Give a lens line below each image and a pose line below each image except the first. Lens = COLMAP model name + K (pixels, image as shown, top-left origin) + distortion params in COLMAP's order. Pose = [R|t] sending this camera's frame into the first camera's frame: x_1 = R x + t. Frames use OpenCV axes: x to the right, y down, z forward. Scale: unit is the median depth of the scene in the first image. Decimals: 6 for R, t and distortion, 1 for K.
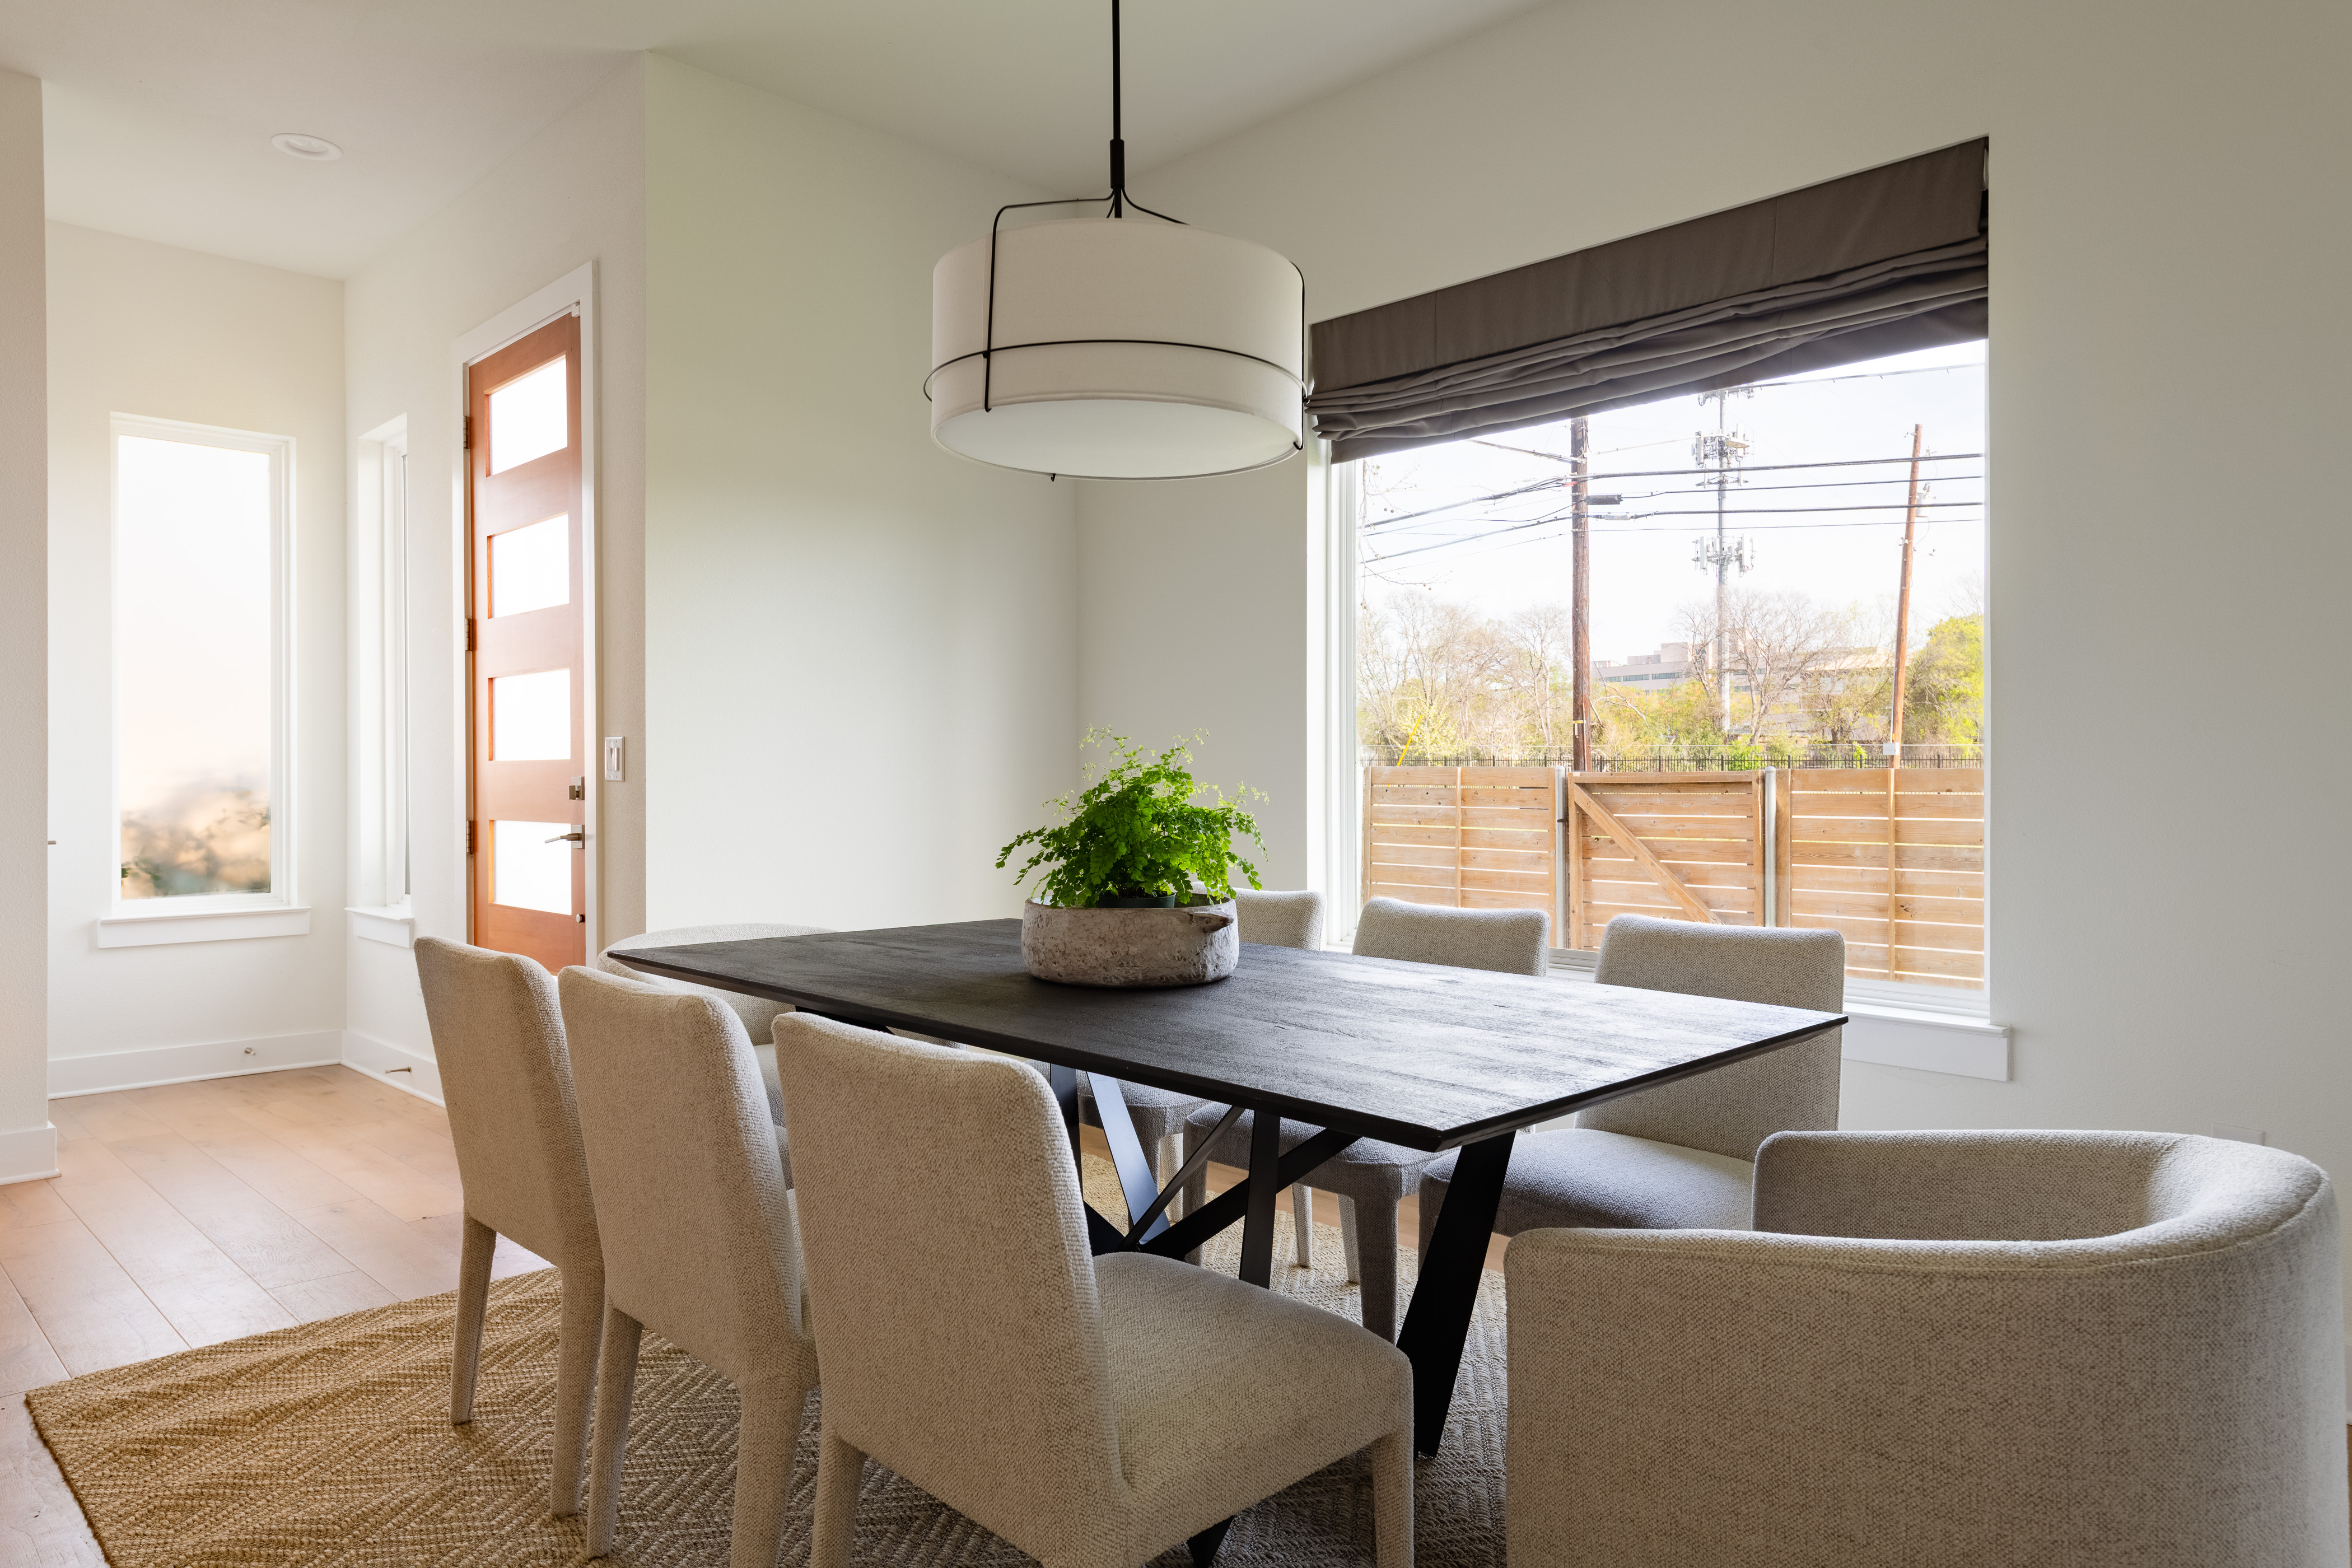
lens RADIAL K [[1505.7, 0, 1176.0], [0, 1505.7, 784.0], [0, 0, 1]] dist [0.000285, -0.000888]
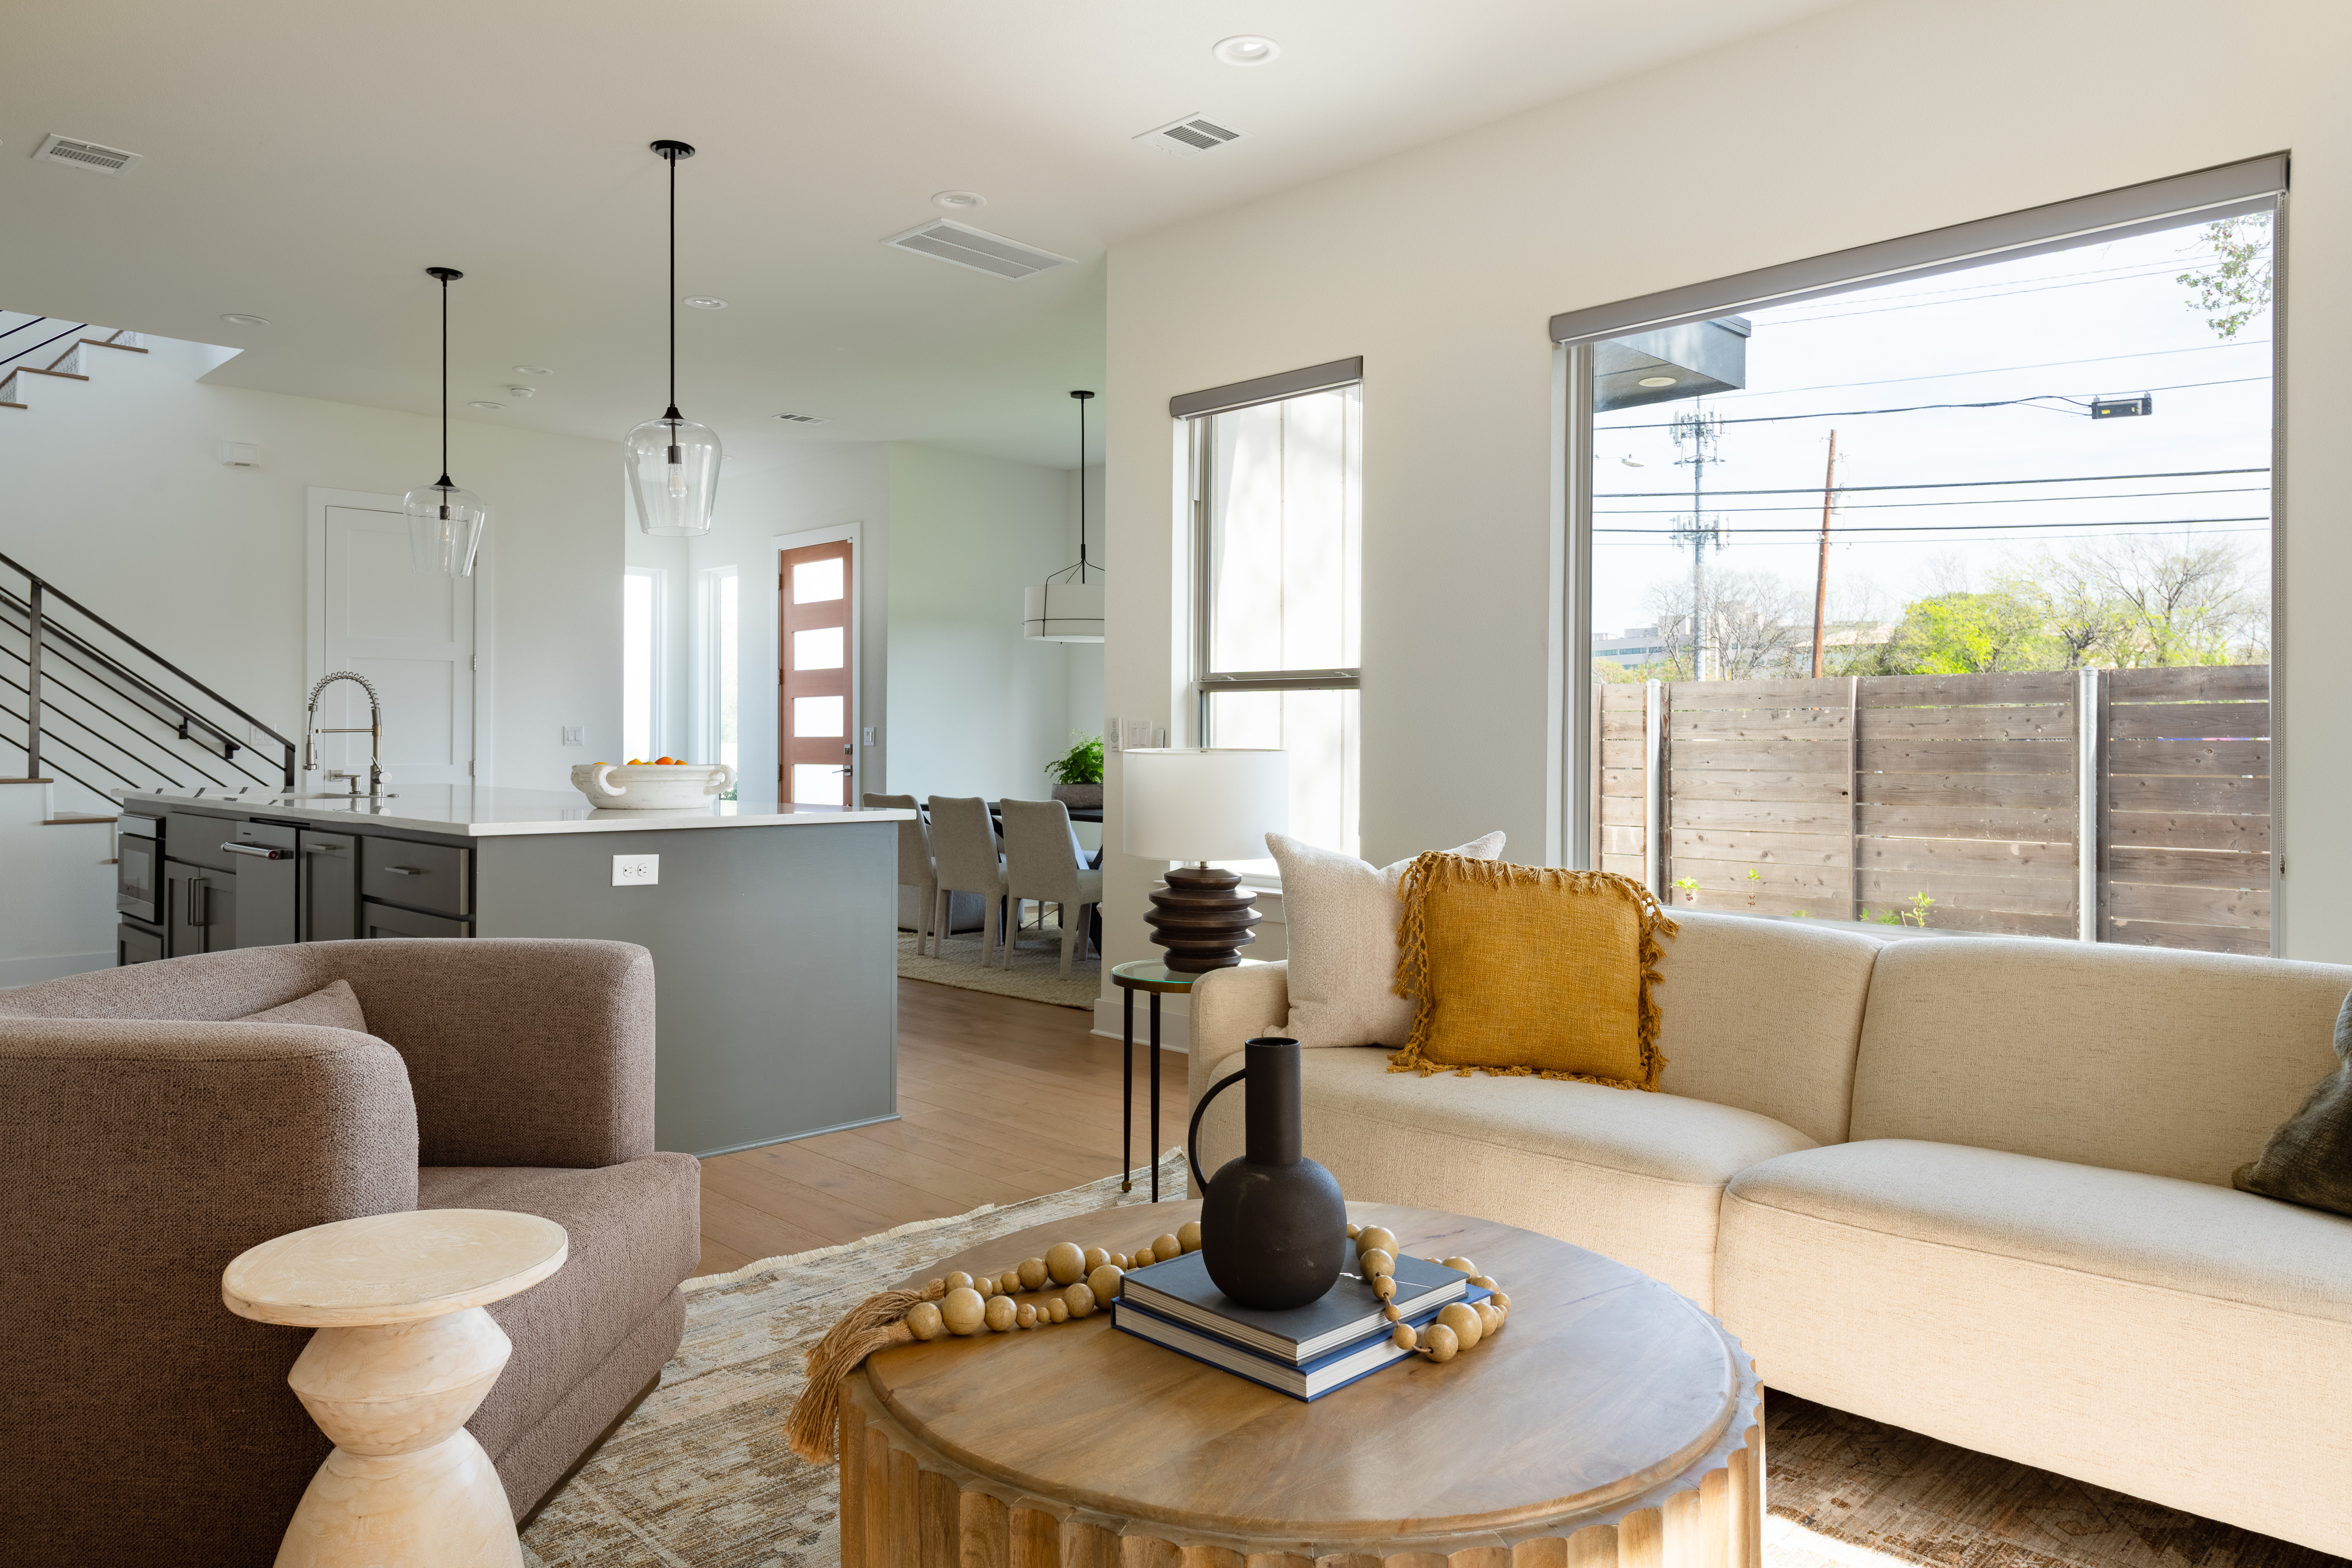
lens RADIAL K [[1590.9, 0, 1173.6], [0, 1590.9, 745.3], [0, 0, 1]] dist [0.004598, -0.002336]
pose [[0.999956, 0.005956, 0.007313, 0.068369], [-0.005898, 0.999952, -0.007884, 0.011245], [-0.007360, 0.007840, 0.999942, -1.243210]]
